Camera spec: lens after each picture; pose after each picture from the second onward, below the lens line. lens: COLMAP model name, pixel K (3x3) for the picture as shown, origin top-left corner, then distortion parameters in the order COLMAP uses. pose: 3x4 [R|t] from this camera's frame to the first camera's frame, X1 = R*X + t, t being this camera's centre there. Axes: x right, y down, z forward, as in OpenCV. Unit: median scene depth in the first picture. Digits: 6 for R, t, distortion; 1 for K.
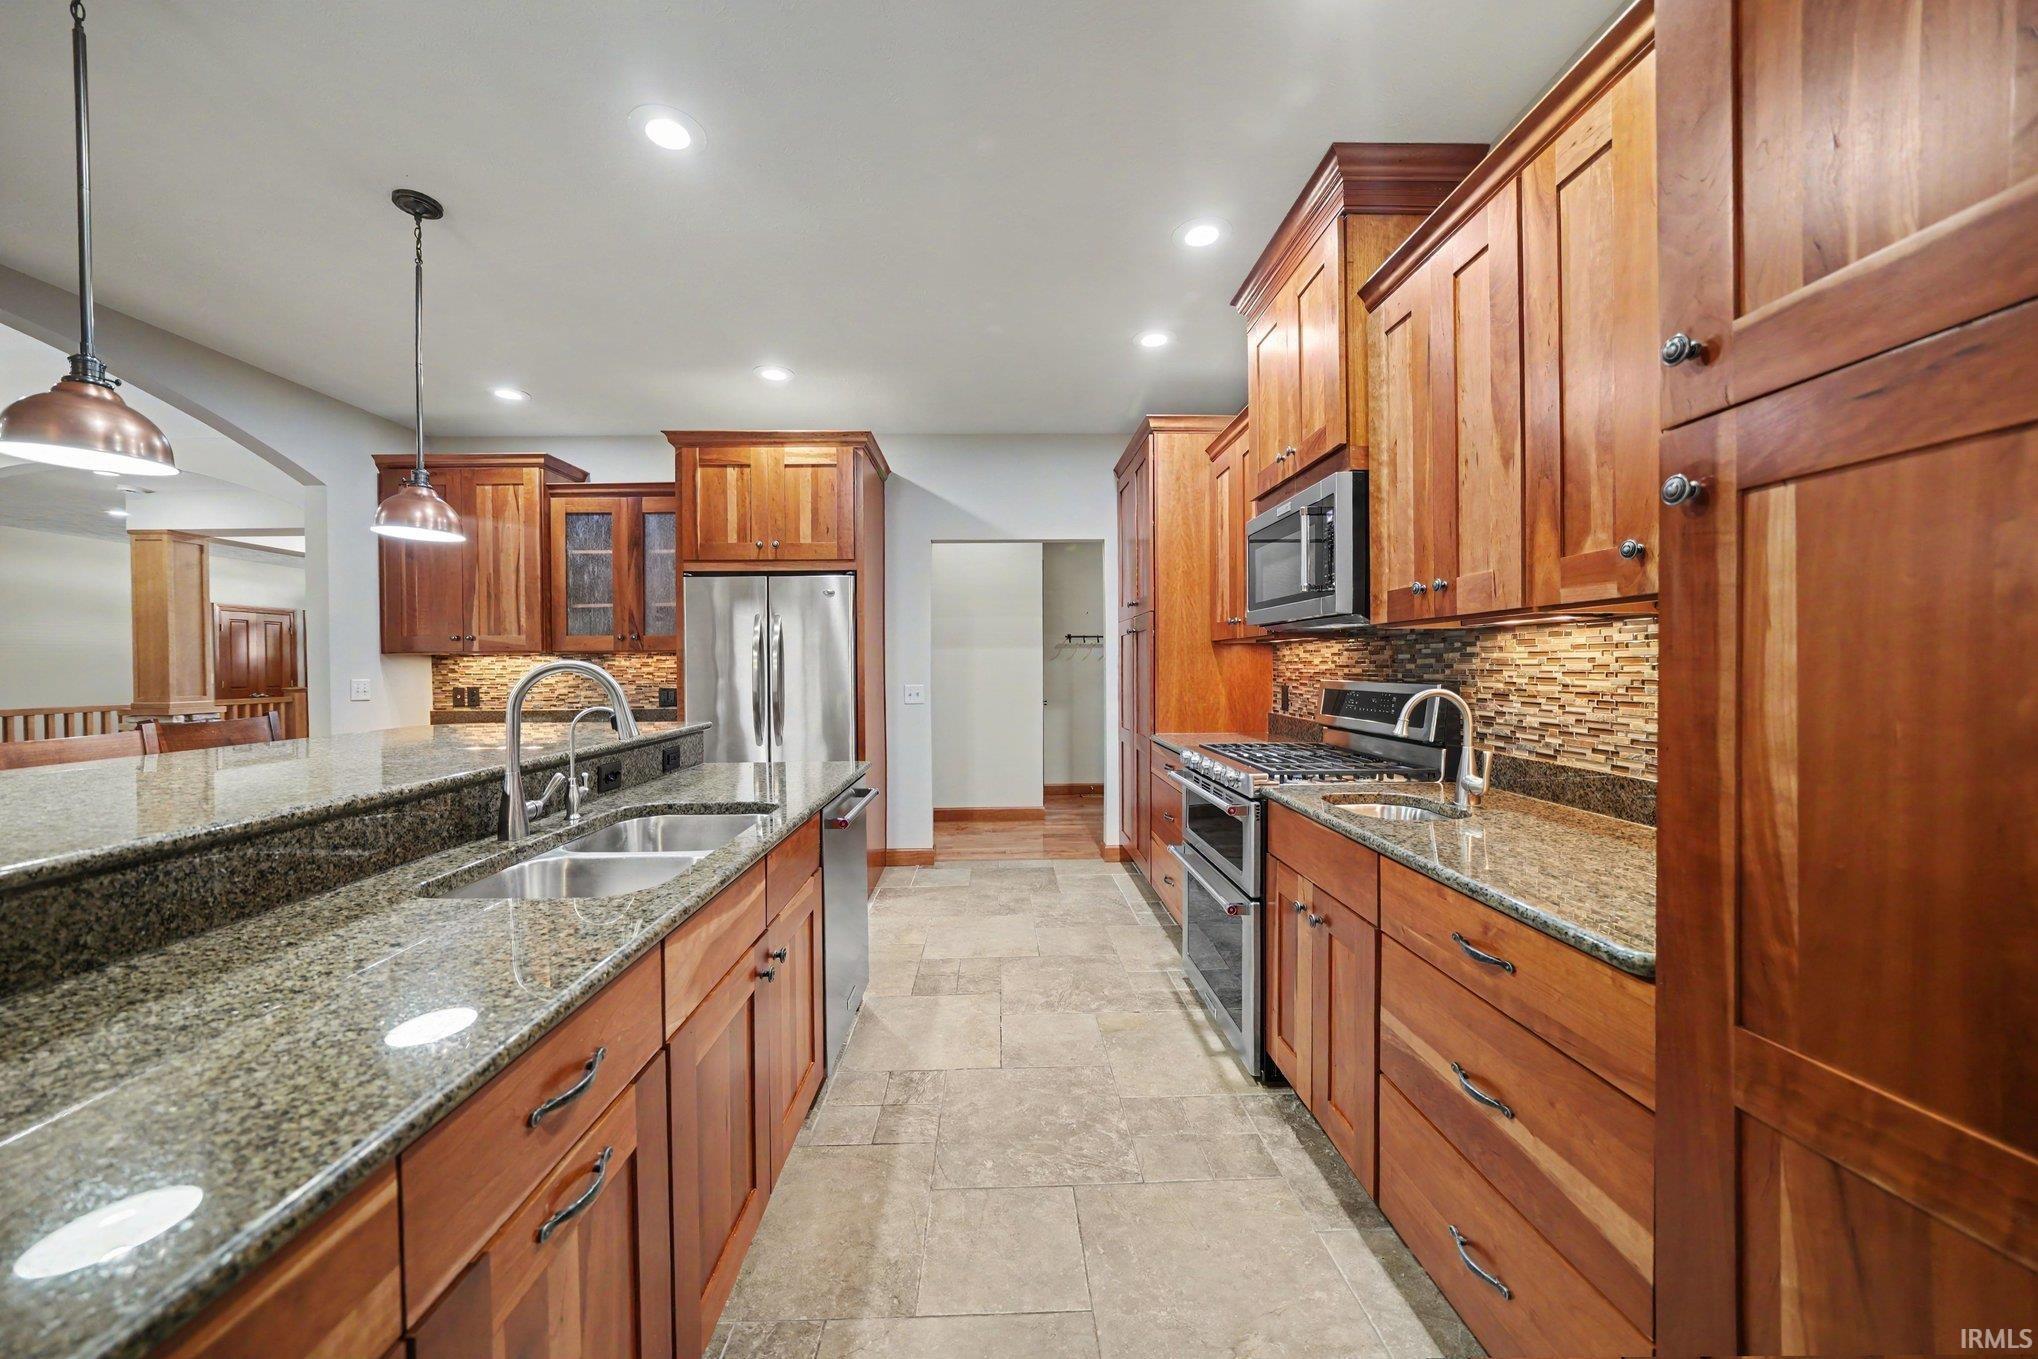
lens RADIAL K [[718.2, 0, 1019.0], [0, 718.2, 679.5], [0, 0, 1]] dist [-0.018710, 0.000140]
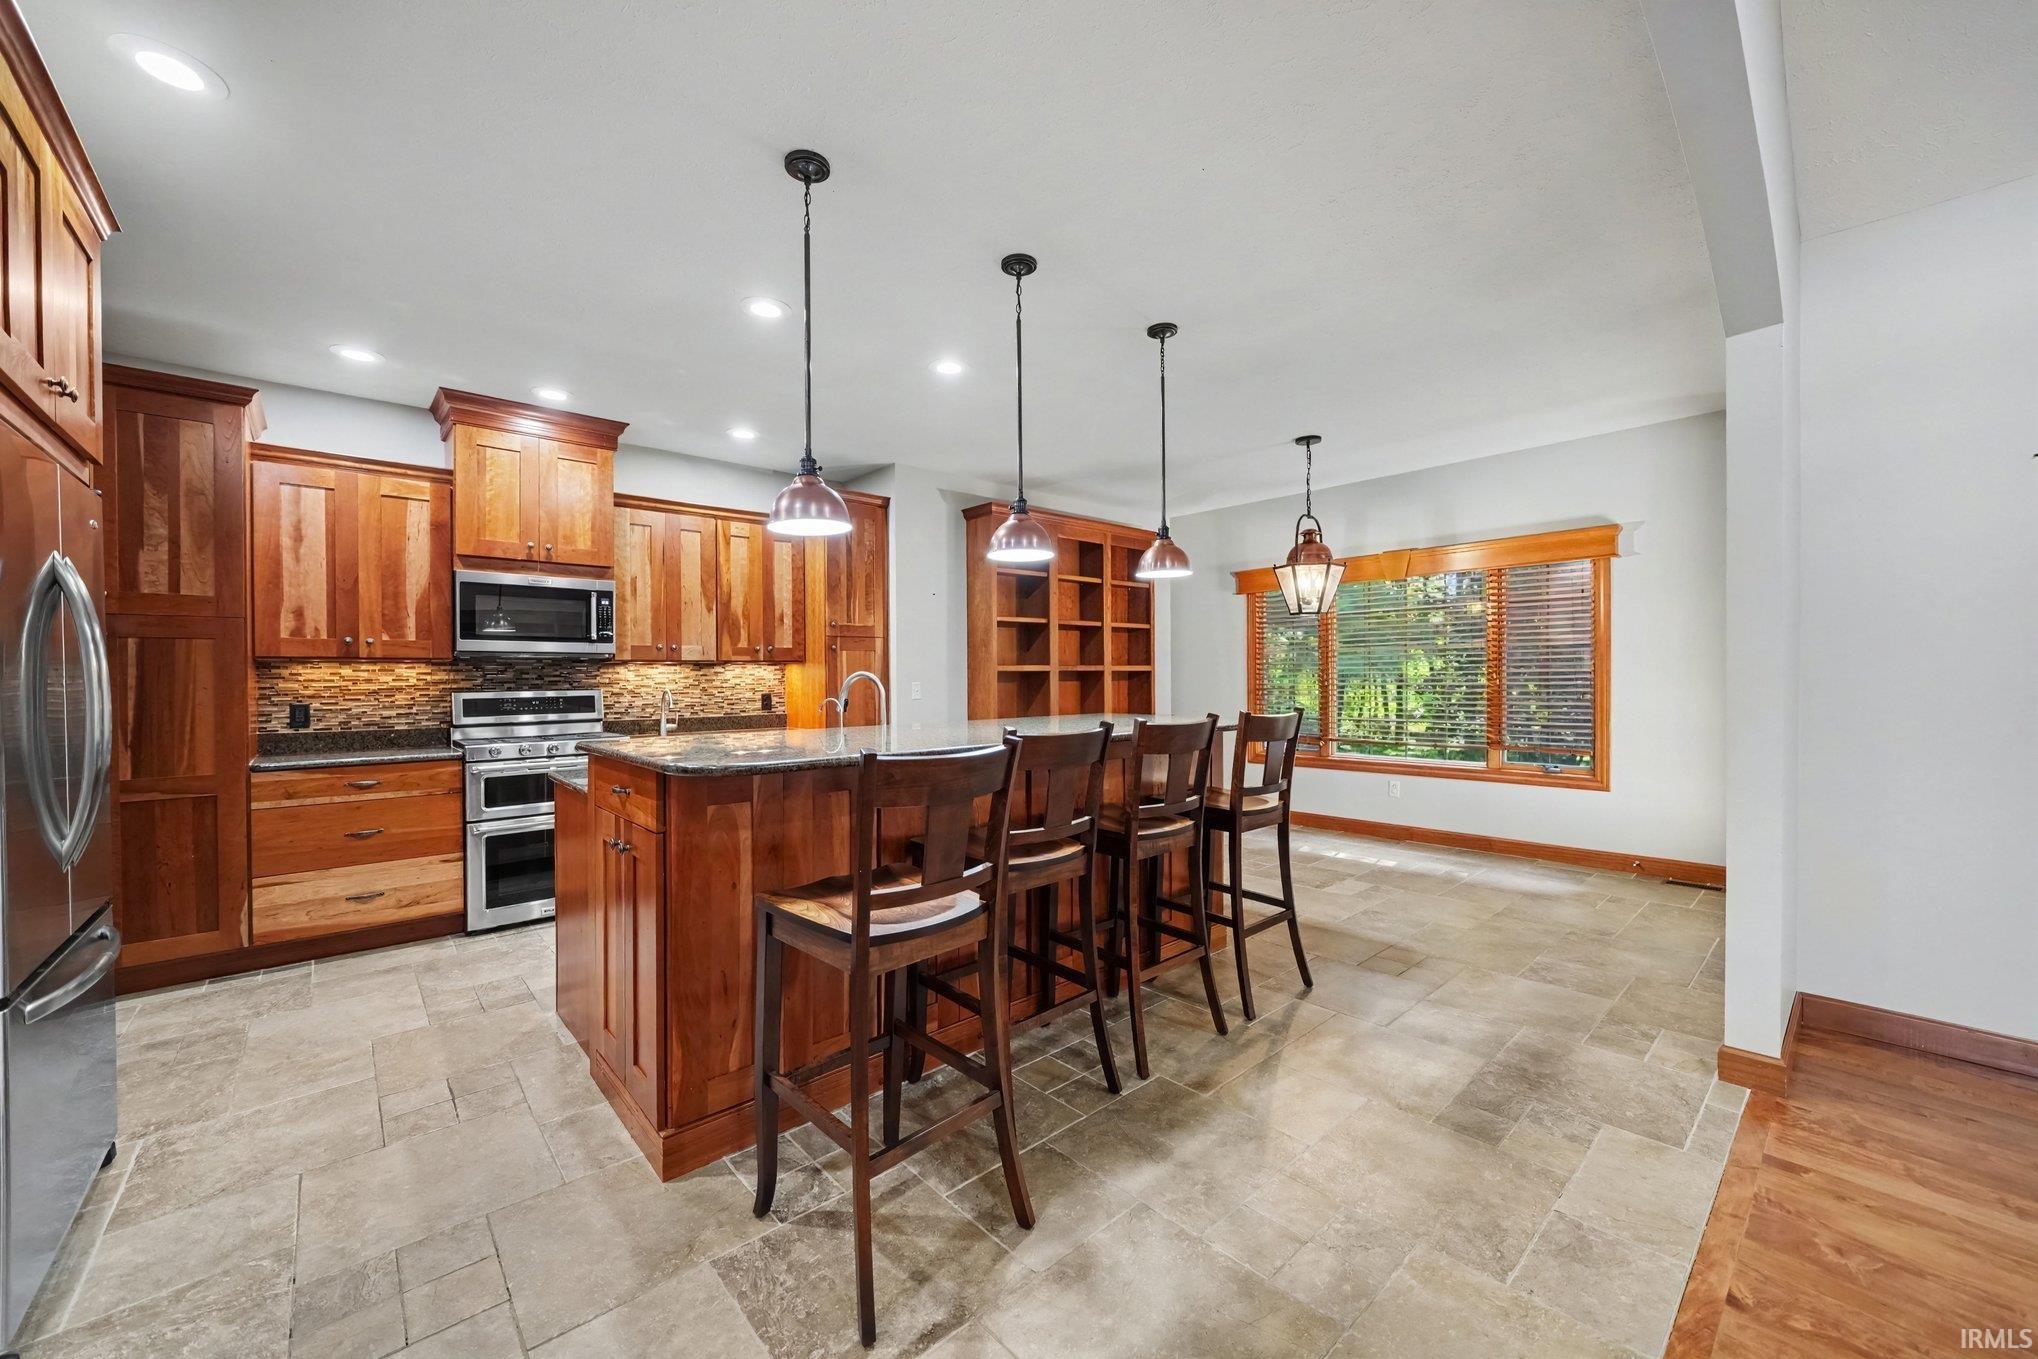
lens RADIAL K [[769.8, 0, 1019.0], [0, 769.8, 679.5], [0, 0, 1]] dist [-0.002545, -0.000193]
pose [[-0.647163, 0.009706, 0.762290, -1.917137], [0.028795, 0.999517, 0.011719, -0.015373], [-0.761807, 0.029534, -0.647130, 1.564807]]
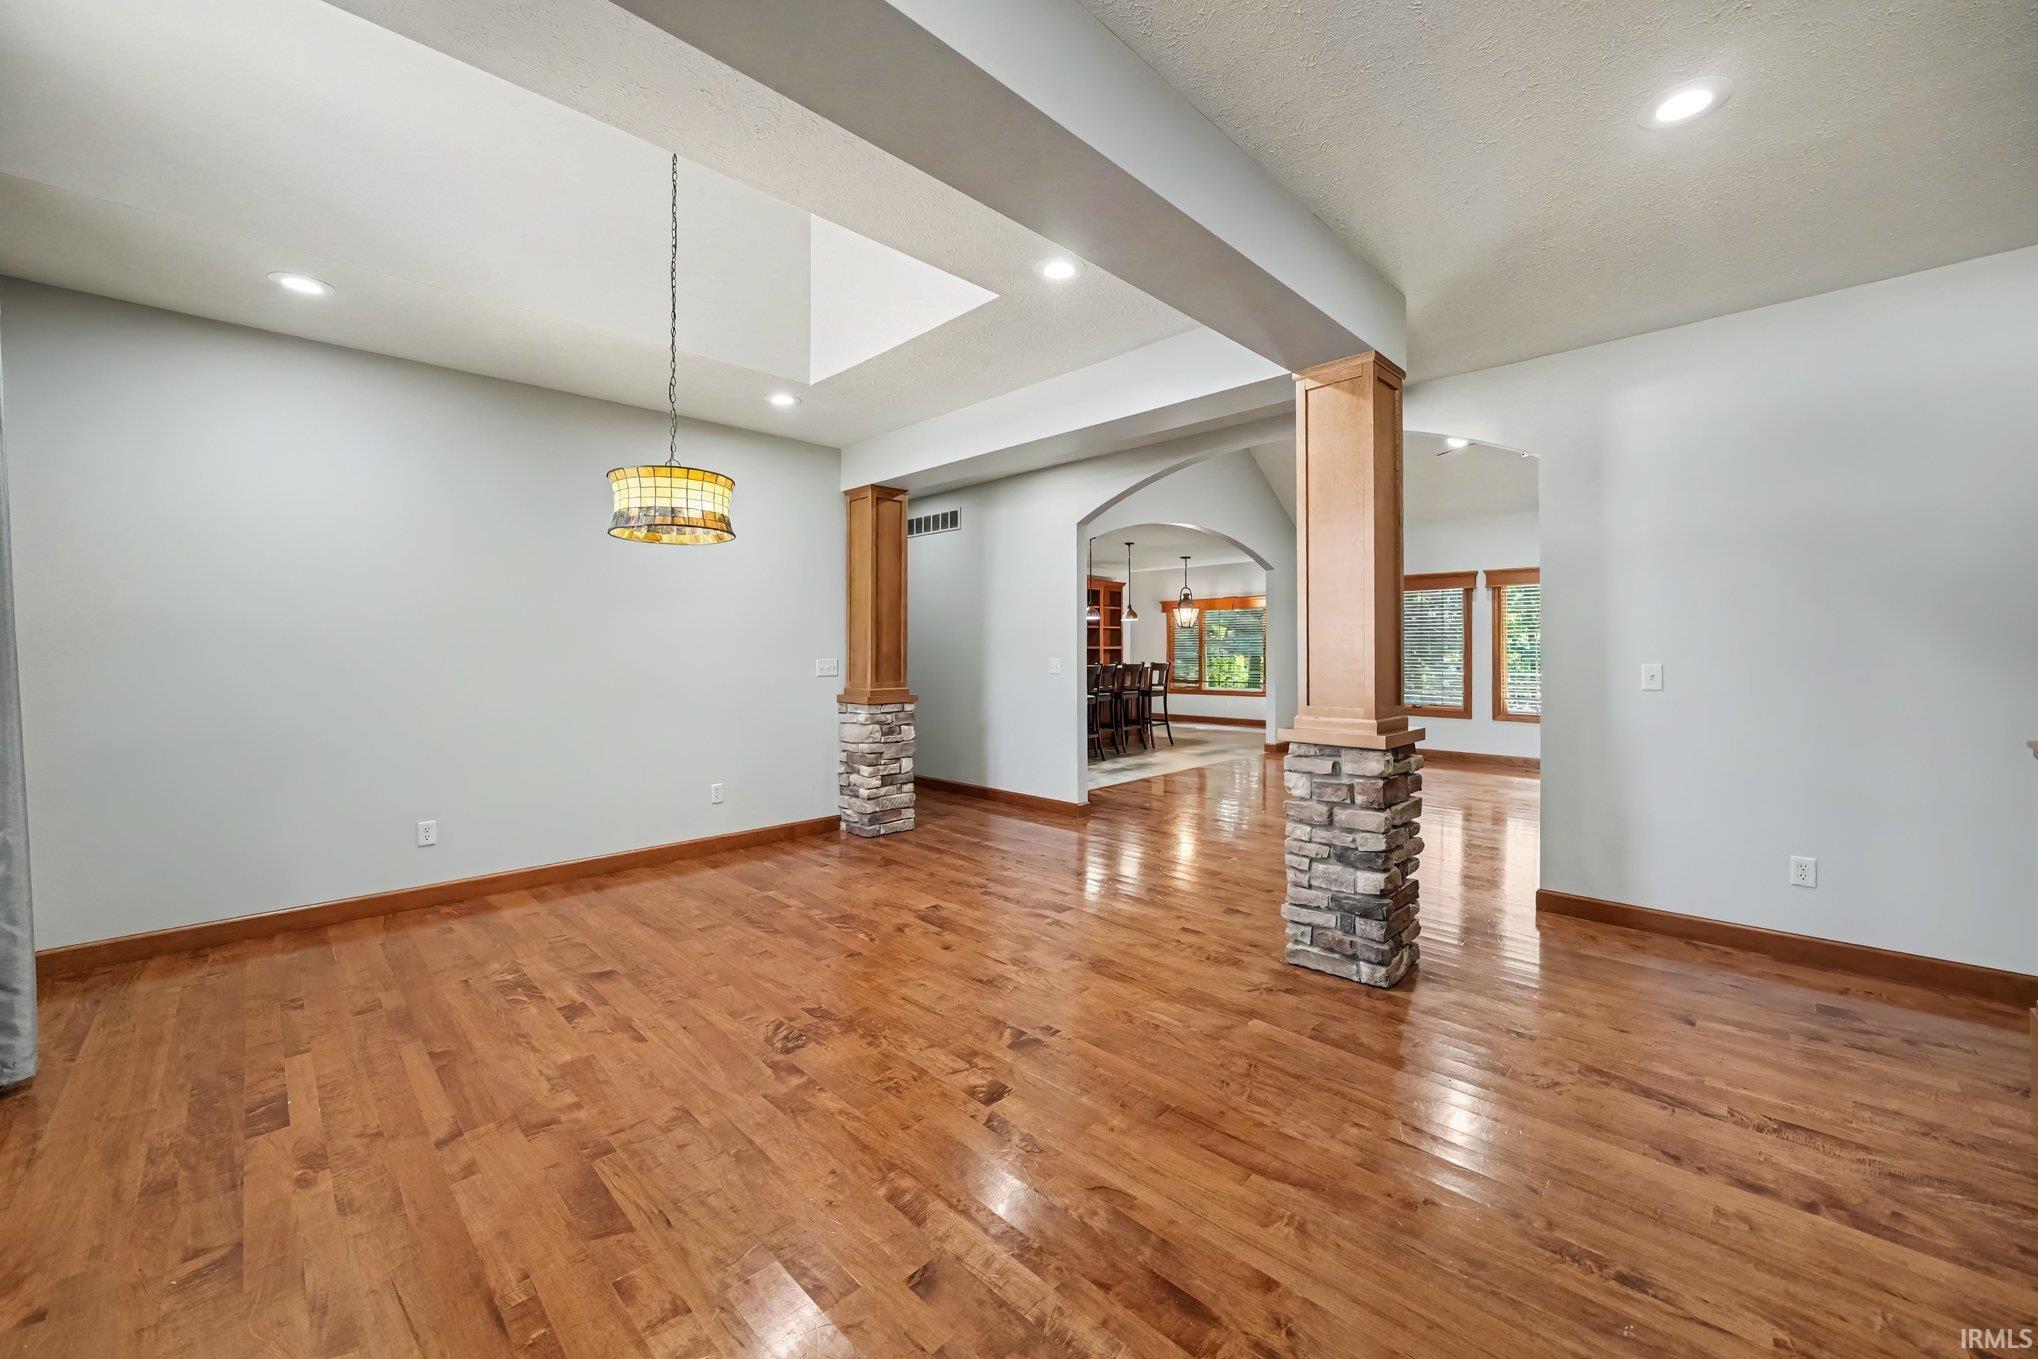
lens RADIAL K [[769.8, 0, 1019.0], [0, 769.8, 679.5], [0, 0, 1]] dist [-0.002545, -0.000193]
pose [[-0.688494, -0.014985, 0.725087, -4.580023], [0.028934, 0.998423, 0.048108, -0.093871], [-0.724665, 0.054101, -0.686975, 4.974373]]
